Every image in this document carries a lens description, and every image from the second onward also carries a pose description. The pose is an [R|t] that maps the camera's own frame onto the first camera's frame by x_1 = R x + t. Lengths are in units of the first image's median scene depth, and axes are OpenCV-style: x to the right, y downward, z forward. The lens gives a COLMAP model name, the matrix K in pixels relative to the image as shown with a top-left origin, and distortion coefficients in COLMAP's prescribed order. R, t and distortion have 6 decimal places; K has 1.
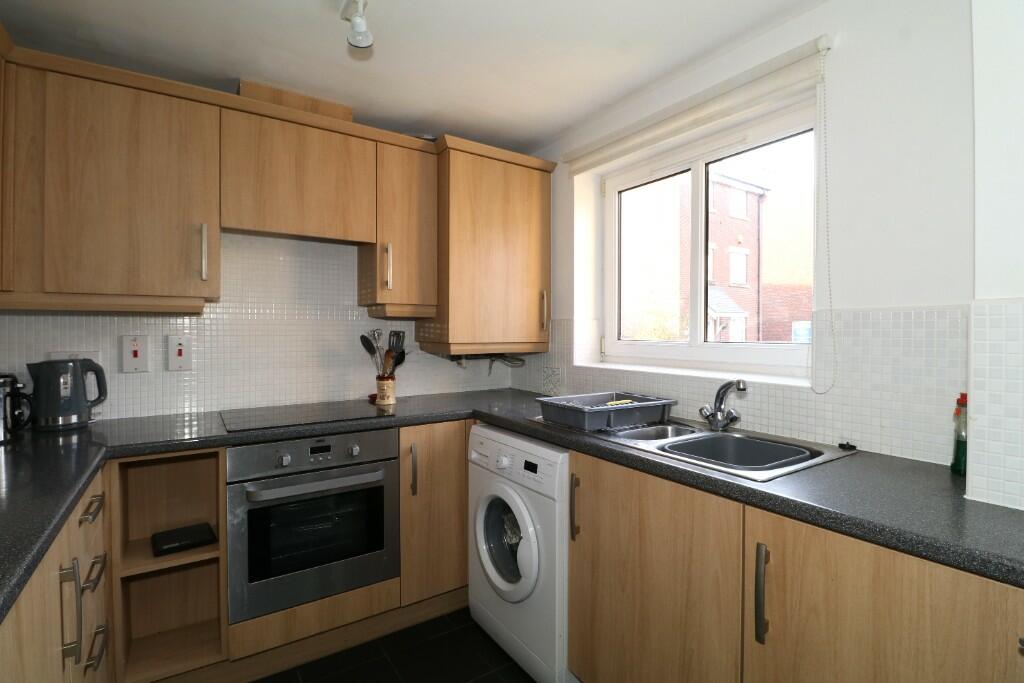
lens RADIAL K [[475.8, 0, 508.7], [0, 475.8, 336.7], [0, 0, 1]] dist [-0.003774, -0.011141]
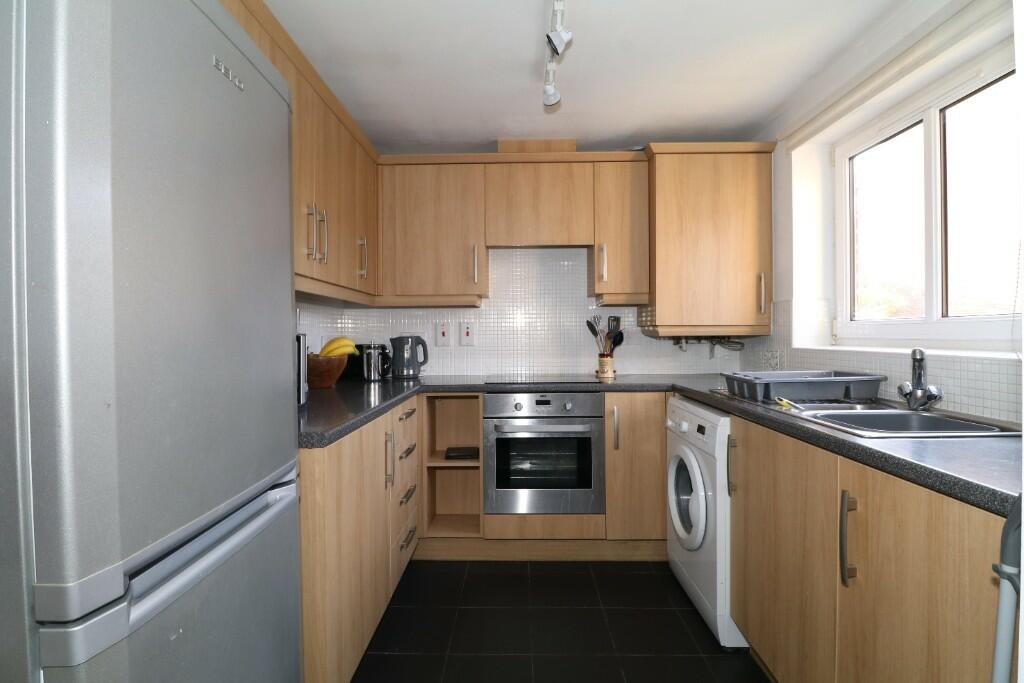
lens RADIAL K [[475.8, 0, 508.7], [0, 475.8, 336.7], [0, 0, 1]] dist [-0.003774, -0.011141]
pose [[0.819352, -0.004367, -0.573275, 0.268537], [0.002178, 0.999987, -0.004505, 0.050690], [0.573287, 0.002443, 0.819351, -0.147195]]
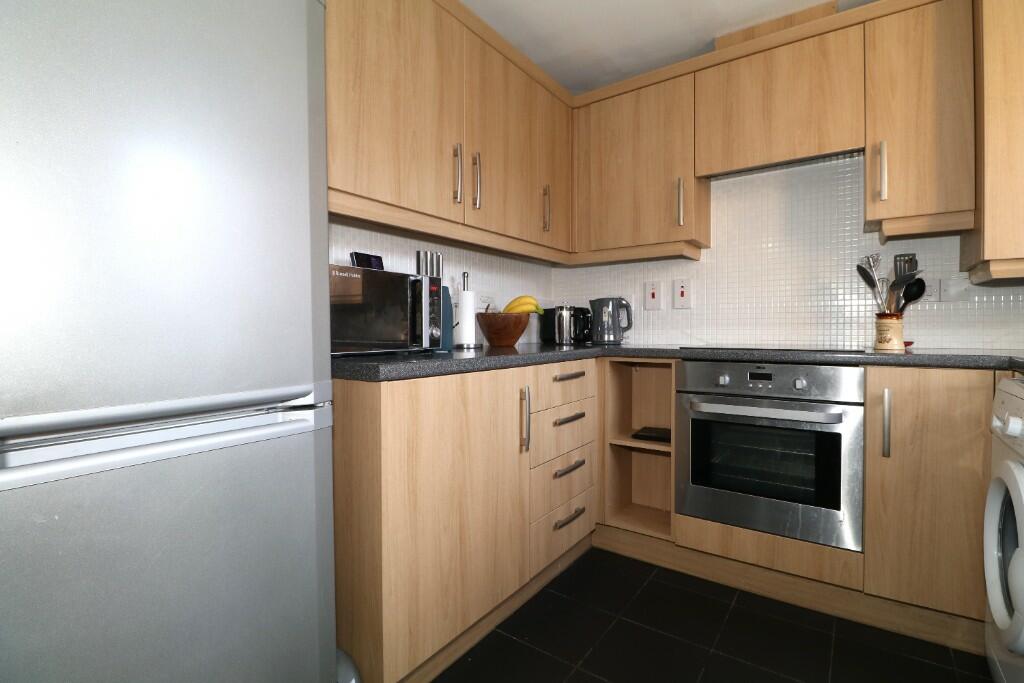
lens RADIAL K [[475.8, 0, 508.7], [0, 475.8, 336.7], [0, 0, 1]] dist [-0.003774, -0.011141]
pose [[0.344064, 0.015069, -0.938825, 0.299839], [-0.001930, 0.999880, 0.015342, 0.127650], [0.938944, -0.003467, 0.344052, 0.167107]]
